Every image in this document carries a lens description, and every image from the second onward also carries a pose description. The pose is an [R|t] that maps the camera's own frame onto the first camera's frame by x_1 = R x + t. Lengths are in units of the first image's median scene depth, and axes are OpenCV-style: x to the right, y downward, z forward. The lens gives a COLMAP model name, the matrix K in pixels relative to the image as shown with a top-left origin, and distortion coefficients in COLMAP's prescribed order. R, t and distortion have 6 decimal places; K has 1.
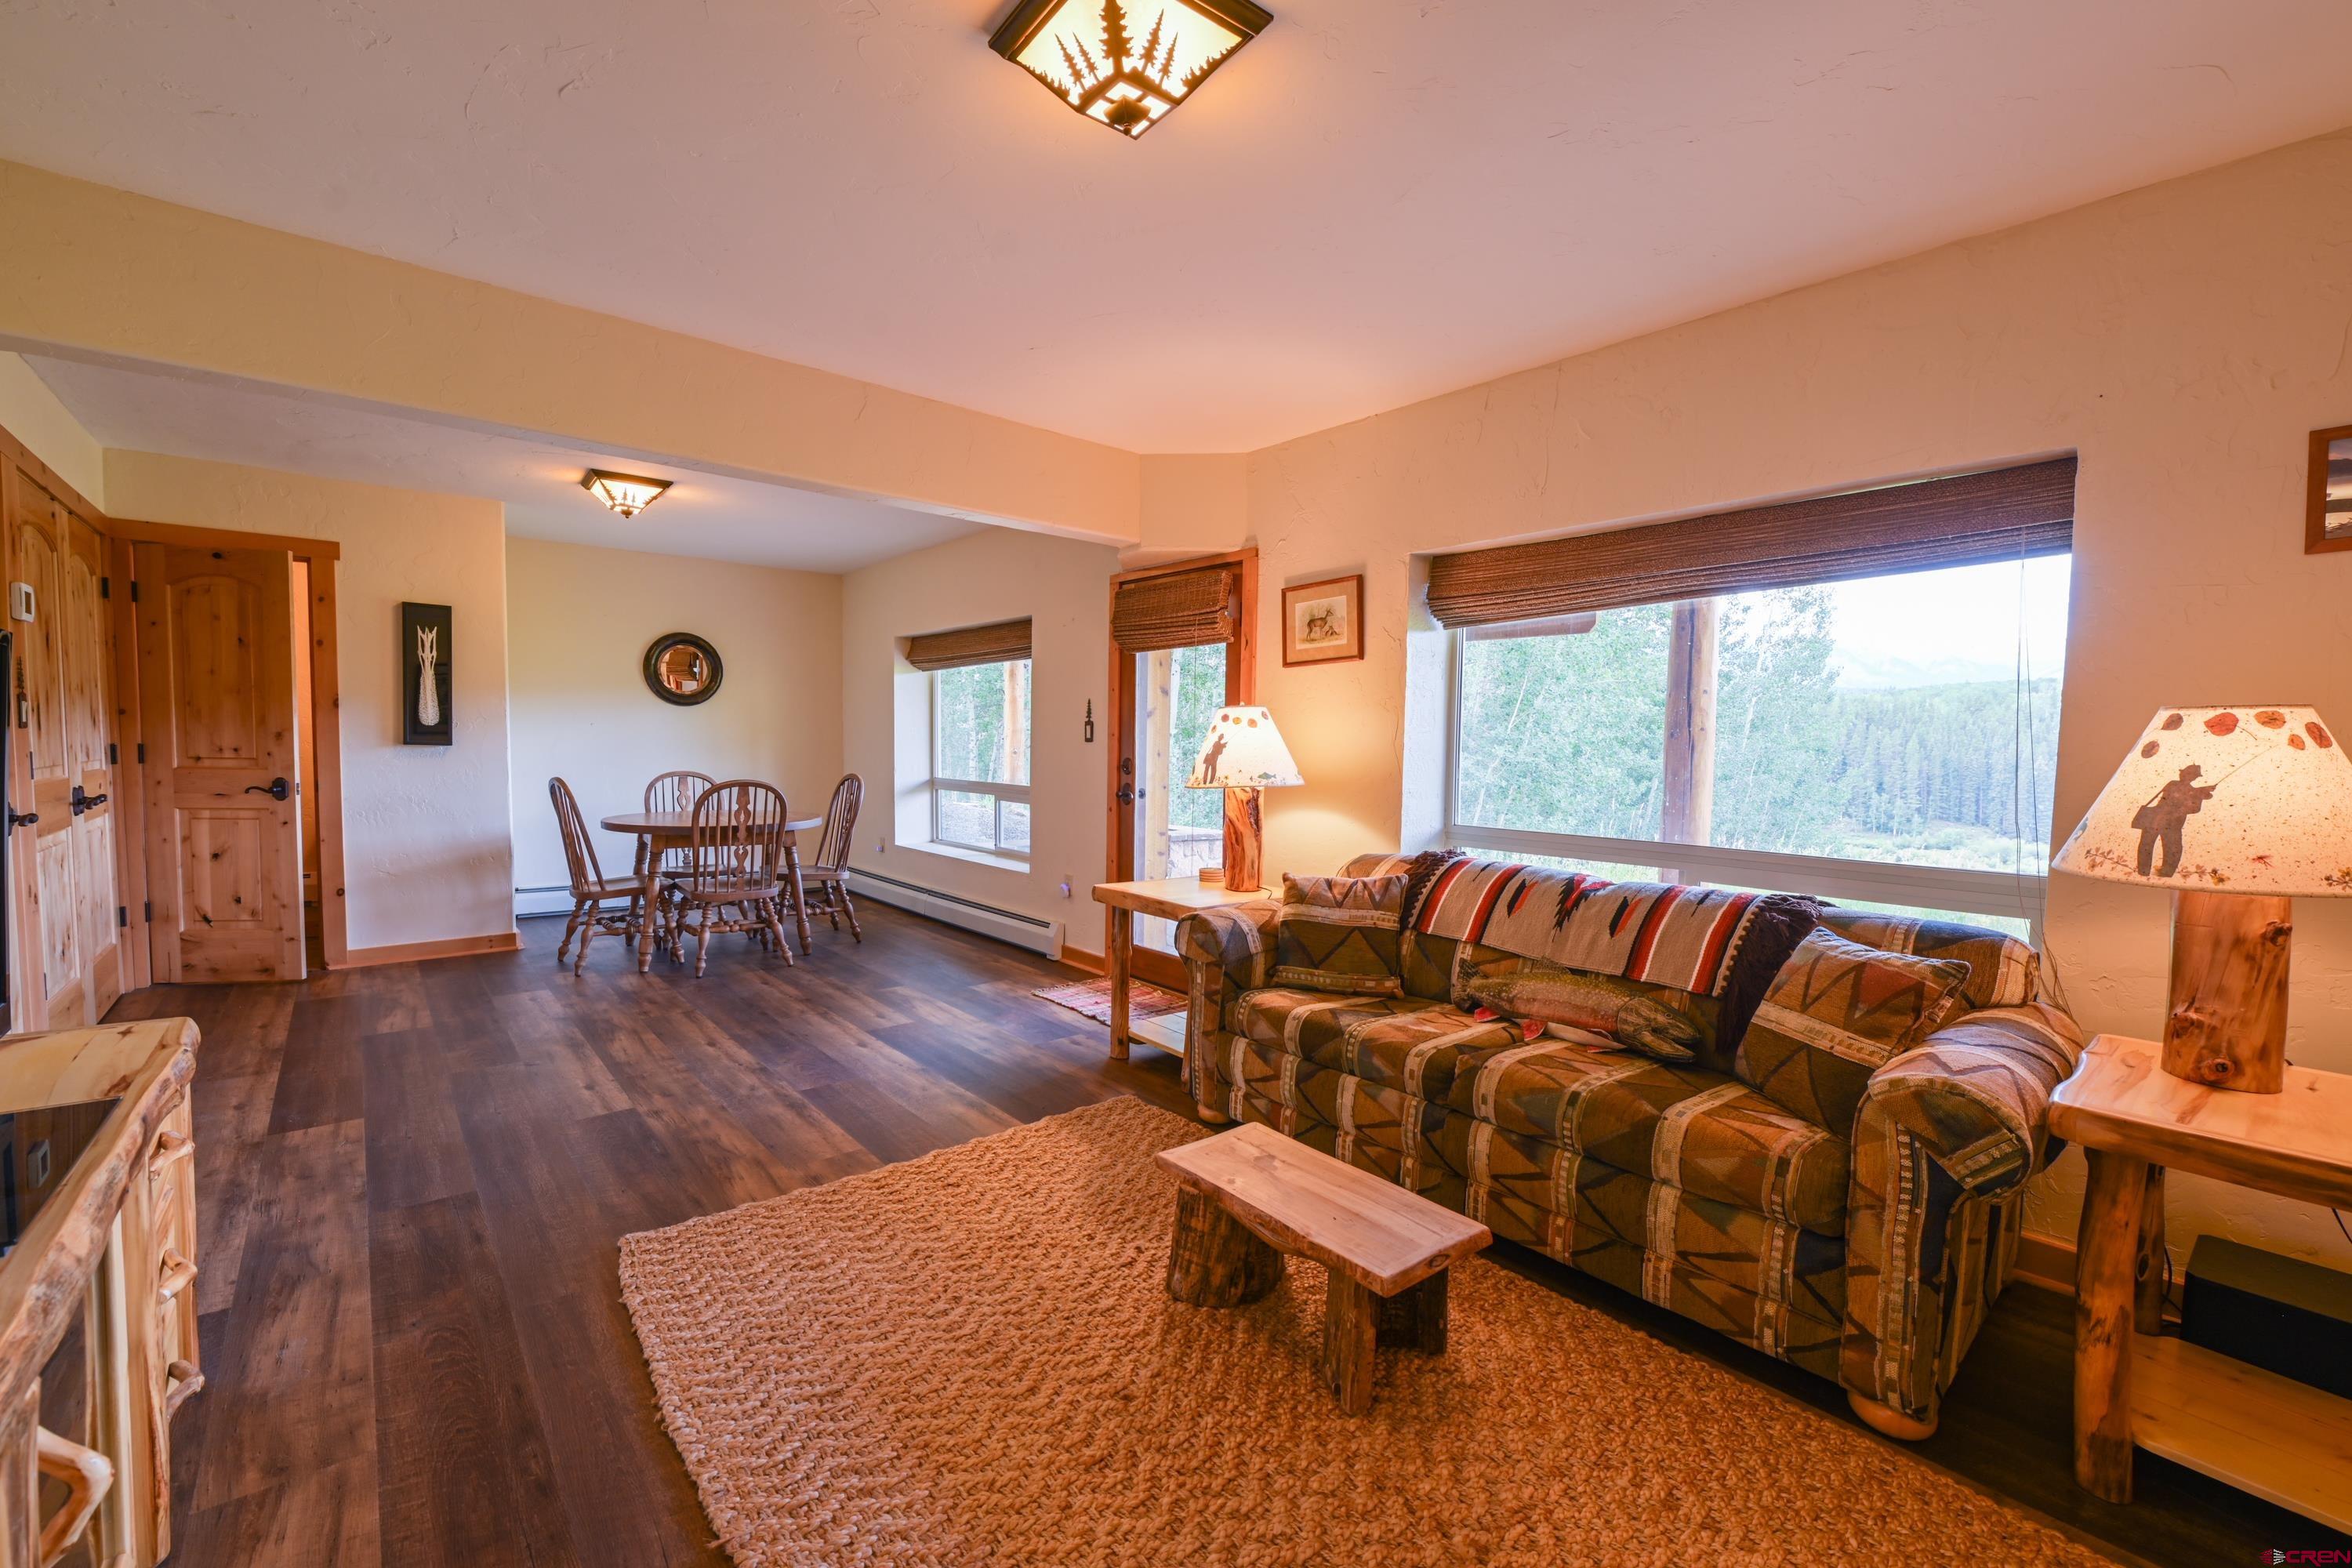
lens RADIAL K [[960.4, 0, 1176.8], [0, 960.4, 794.3], [0, 0, 1]] dist [-0.007791, -0.000646]
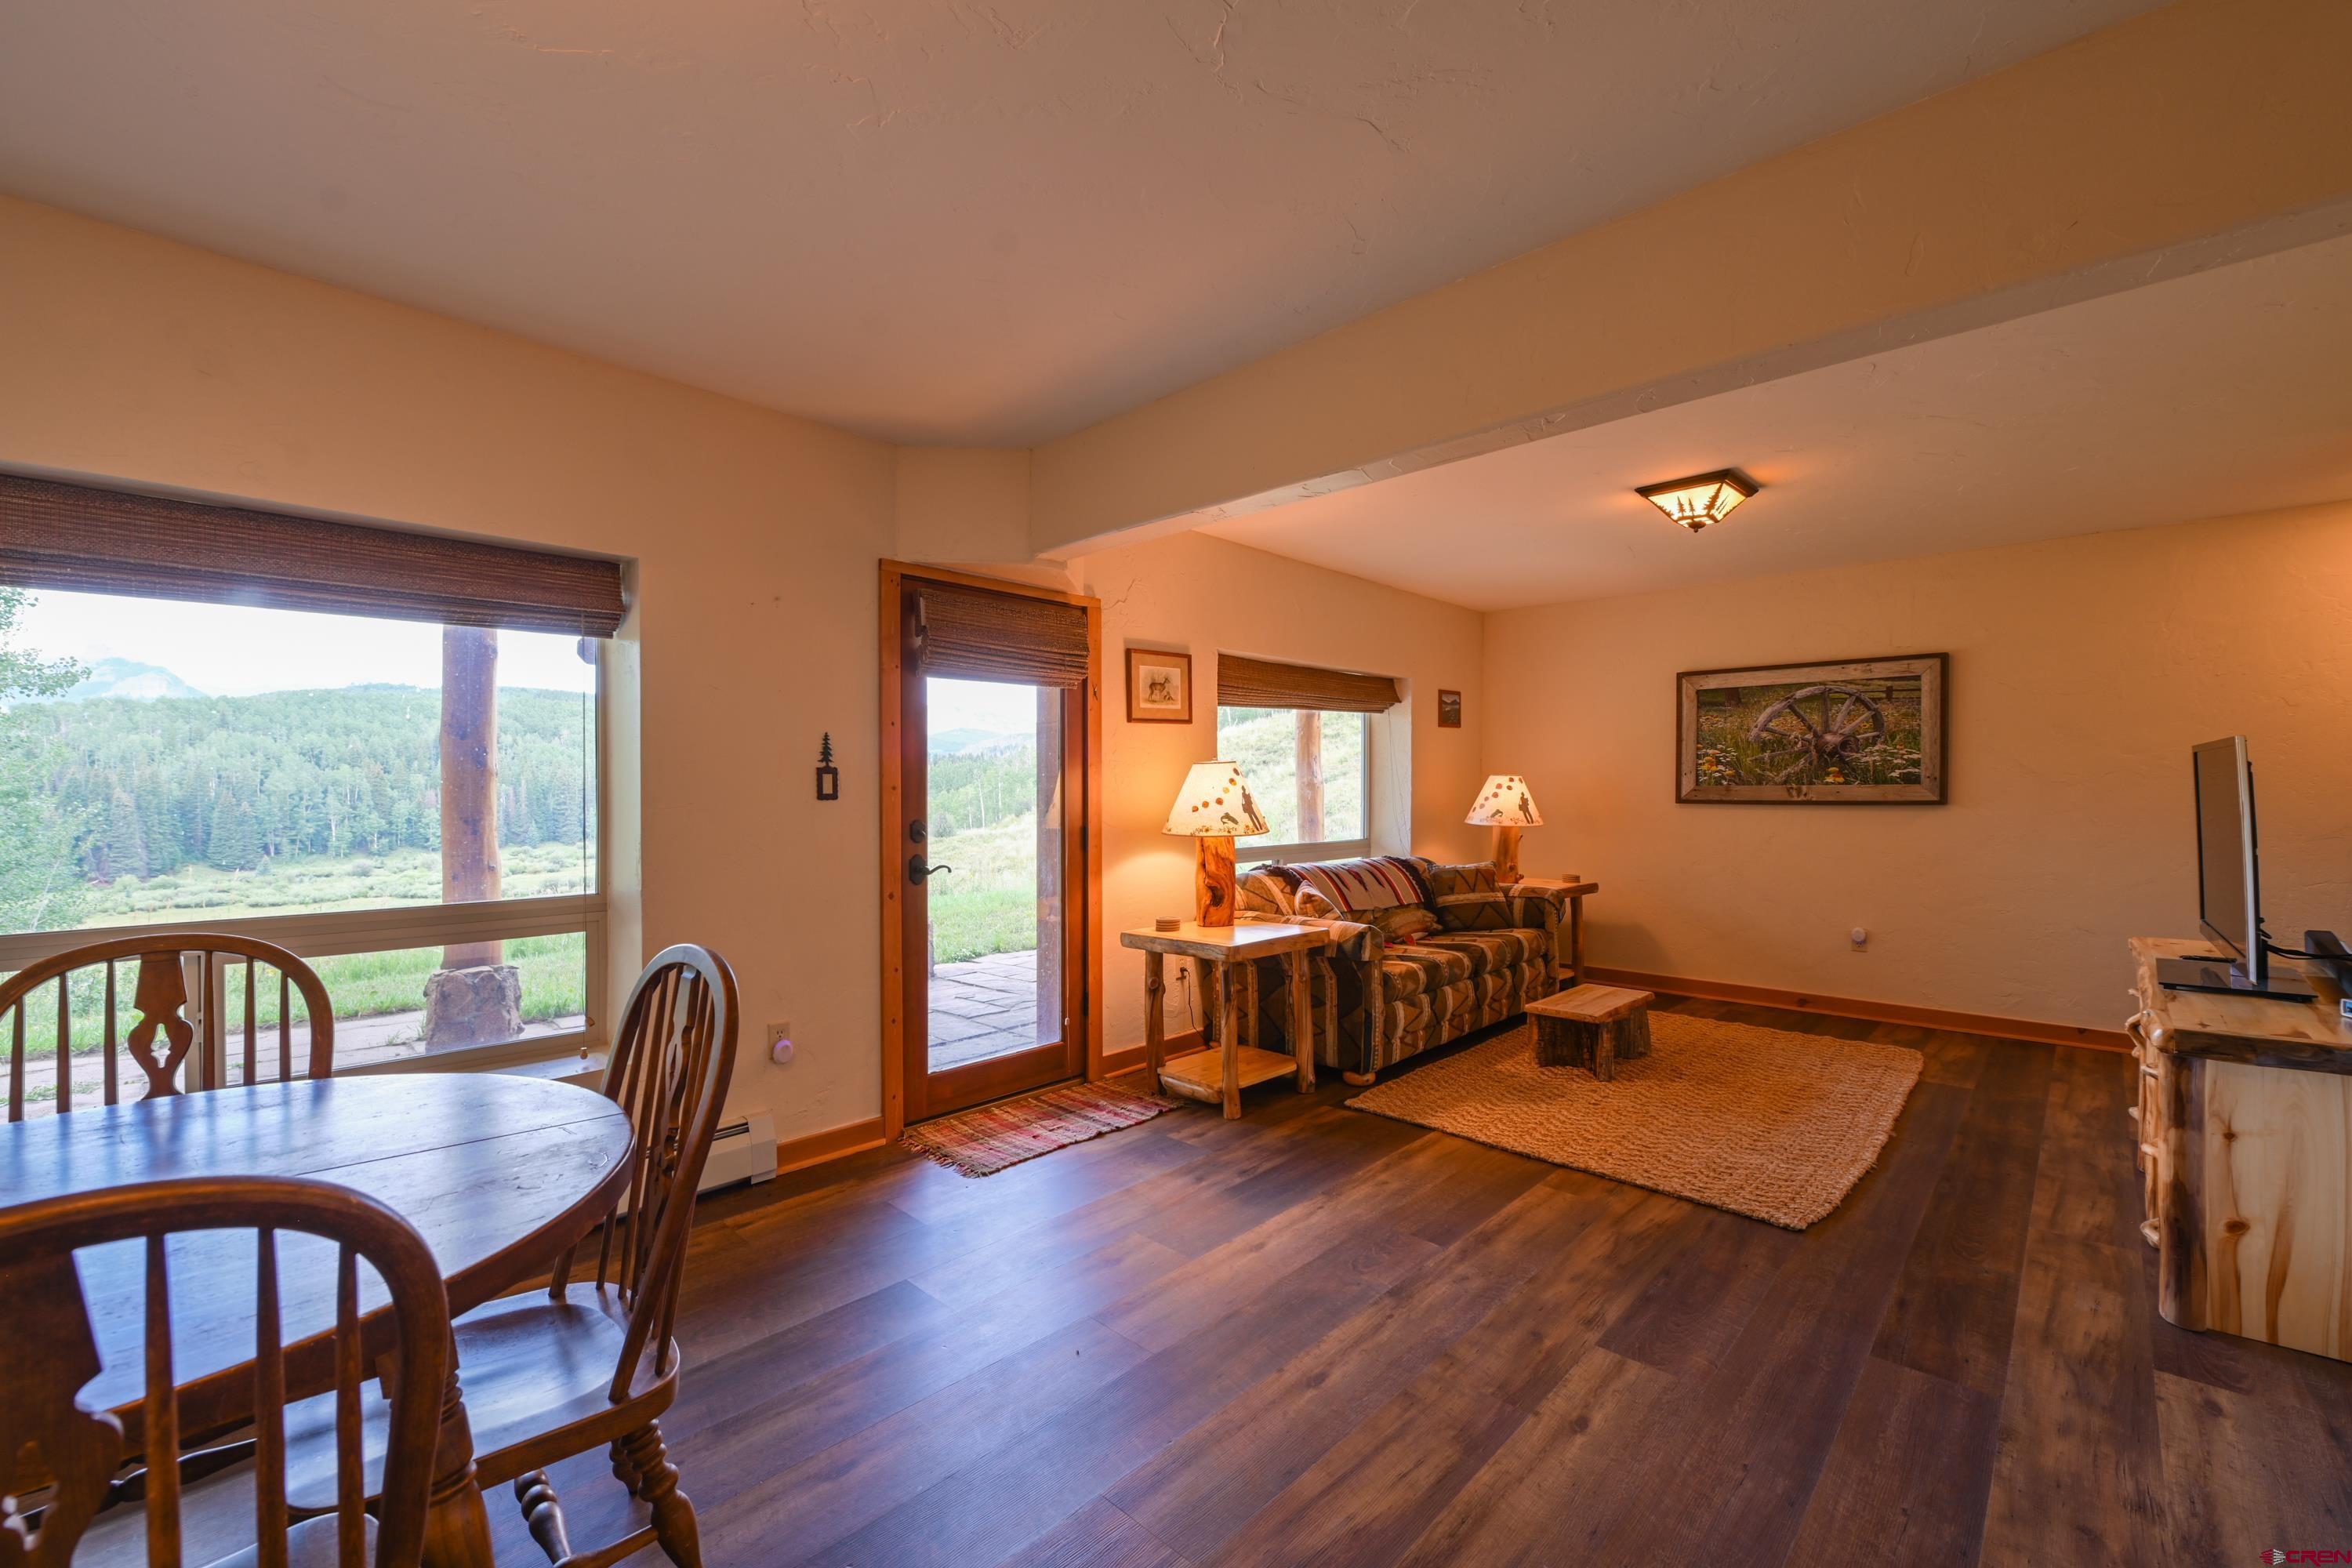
lens RADIAL K [[960.4, 0, 1176.8], [0, 960.4, 794.3], [0, 0, 1]] dist [-0.007791, -0.000646]
pose [[-0.094216, -0.021439, 0.995321, -0.998518], [0.059216, 0.997877, 0.027100, -0.082276], [-0.993789, 0.061492, -0.092746, 1.103734]]
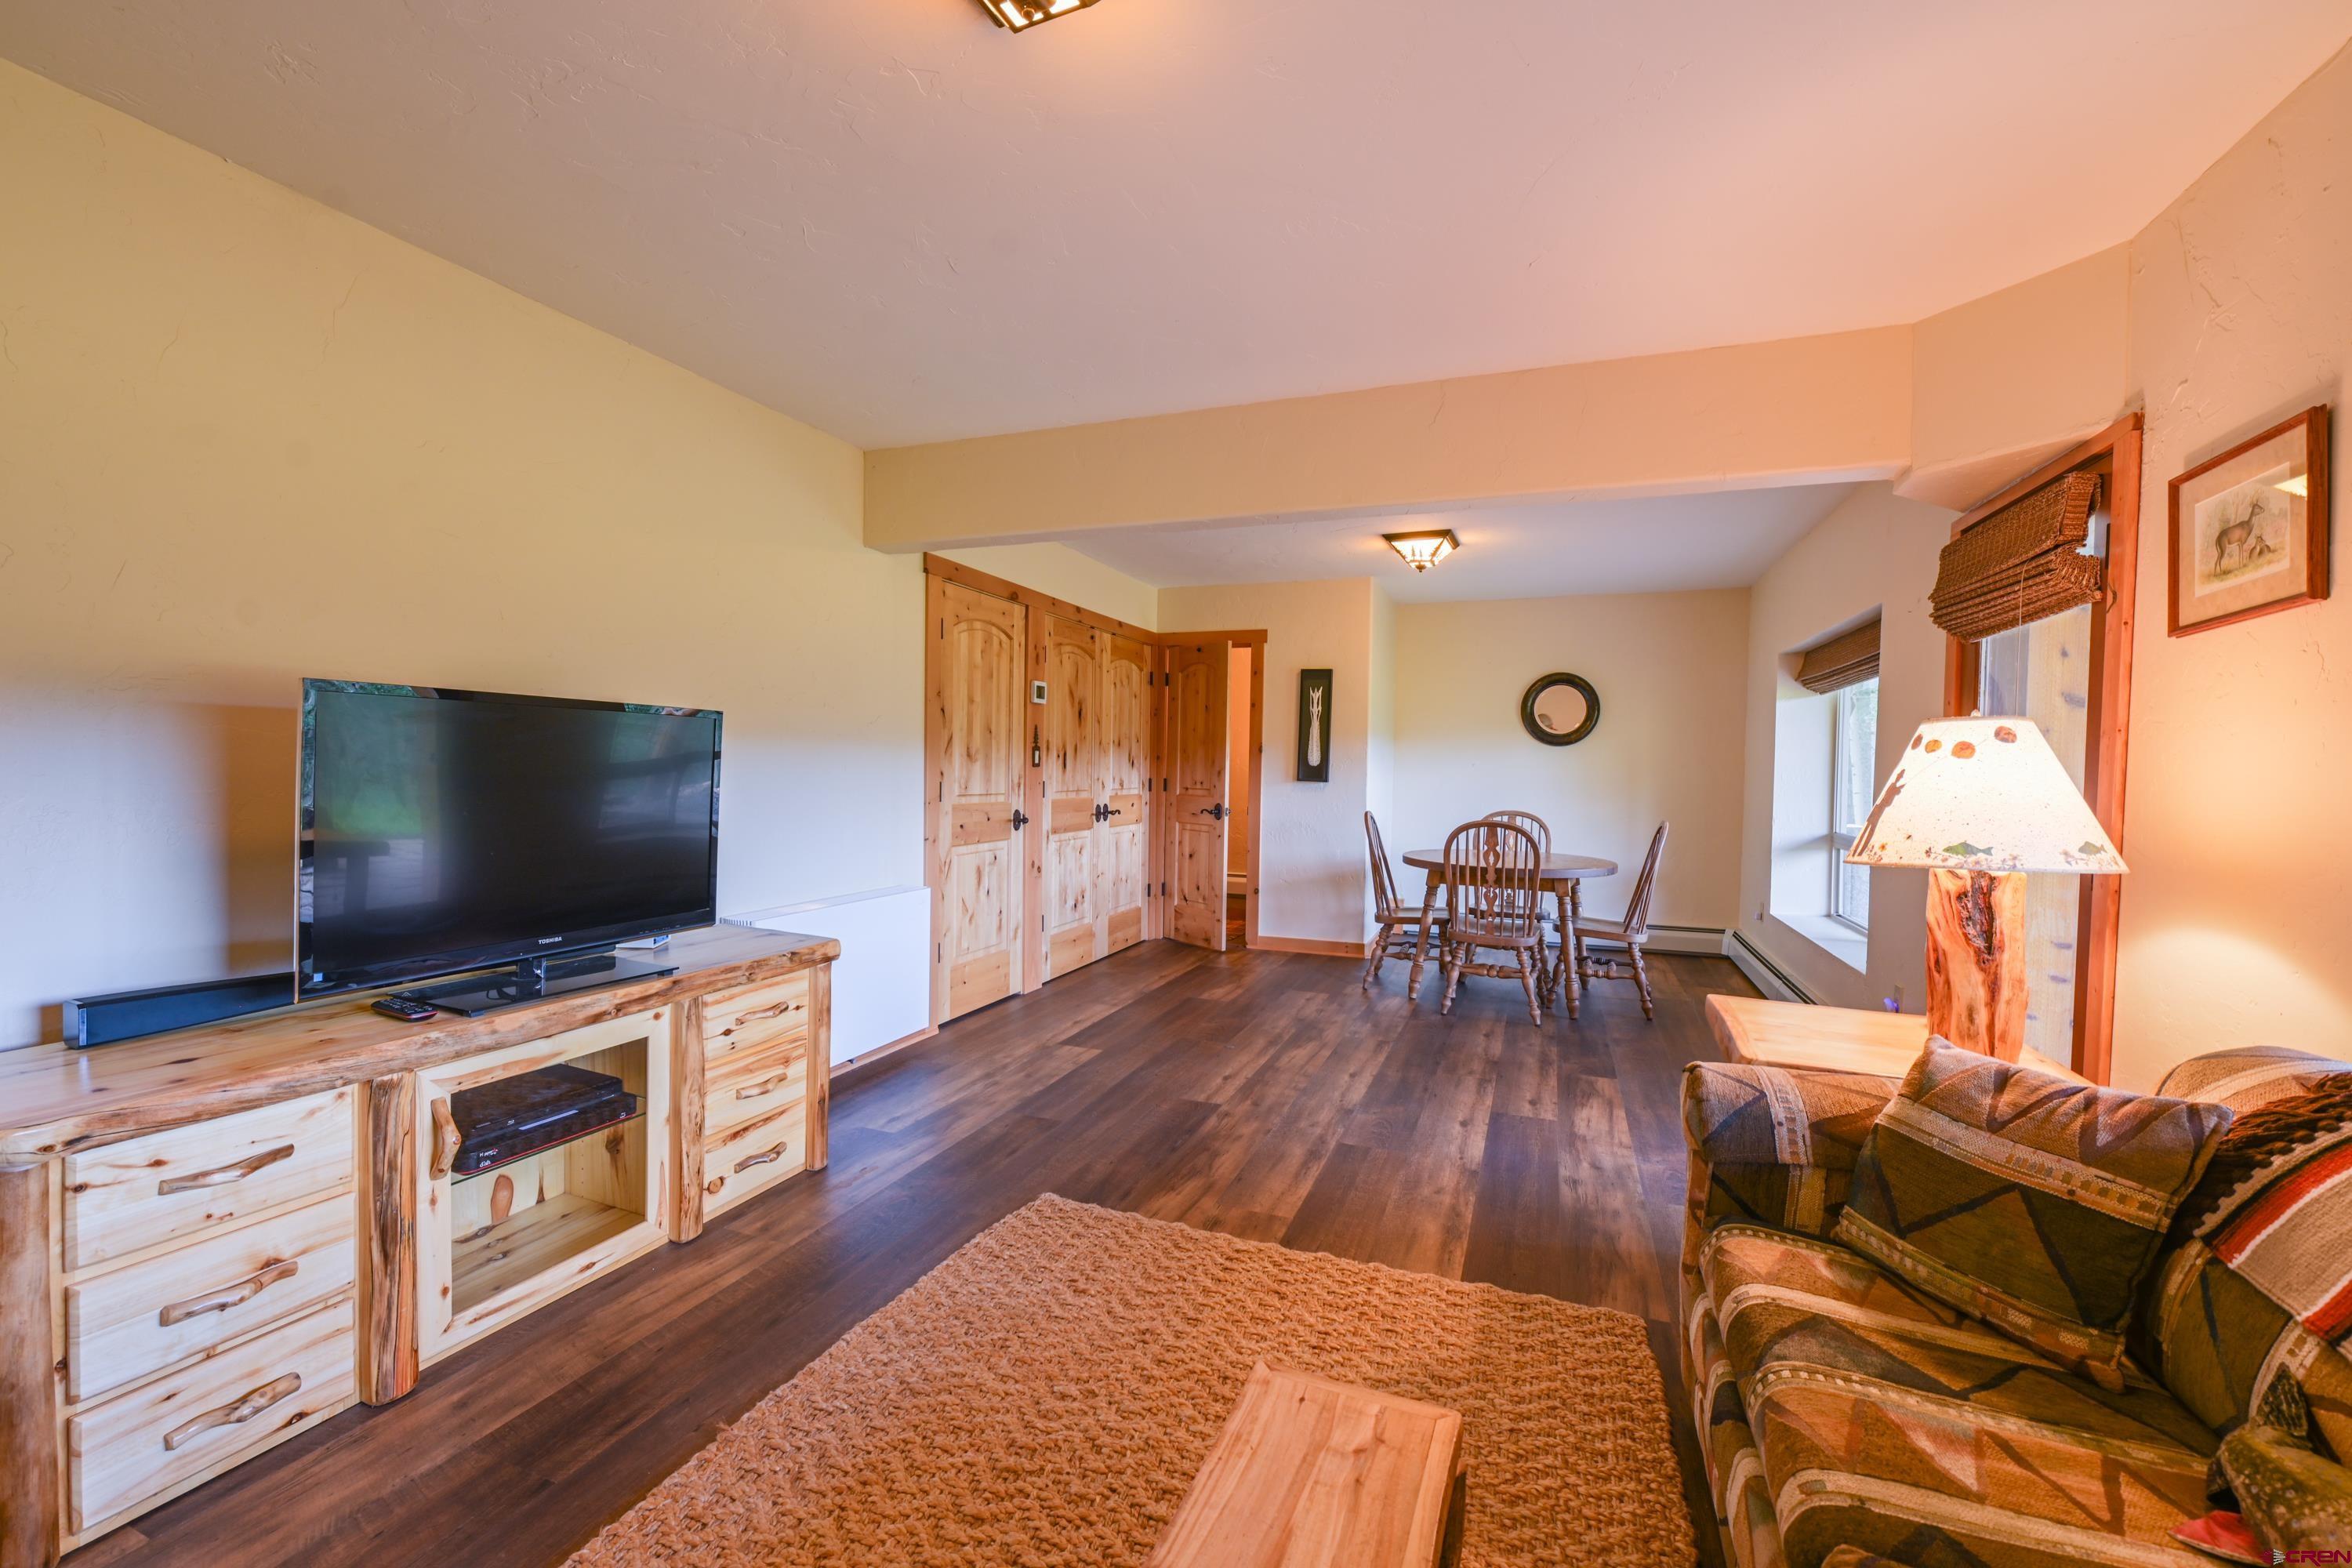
lens RADIAL K [[960.4, 0, 1176.8], [0, 960.4, 794.3], [0, 0, 1]] dist [-0.007791, -0.000646]
pose [[0.468375, 0.020124, -0.883301, 0.321019], [-0.061153, 0.998081, -0.009688, -0.015948], [0.881411, 0.058555, 0.468707, 0.337623]]
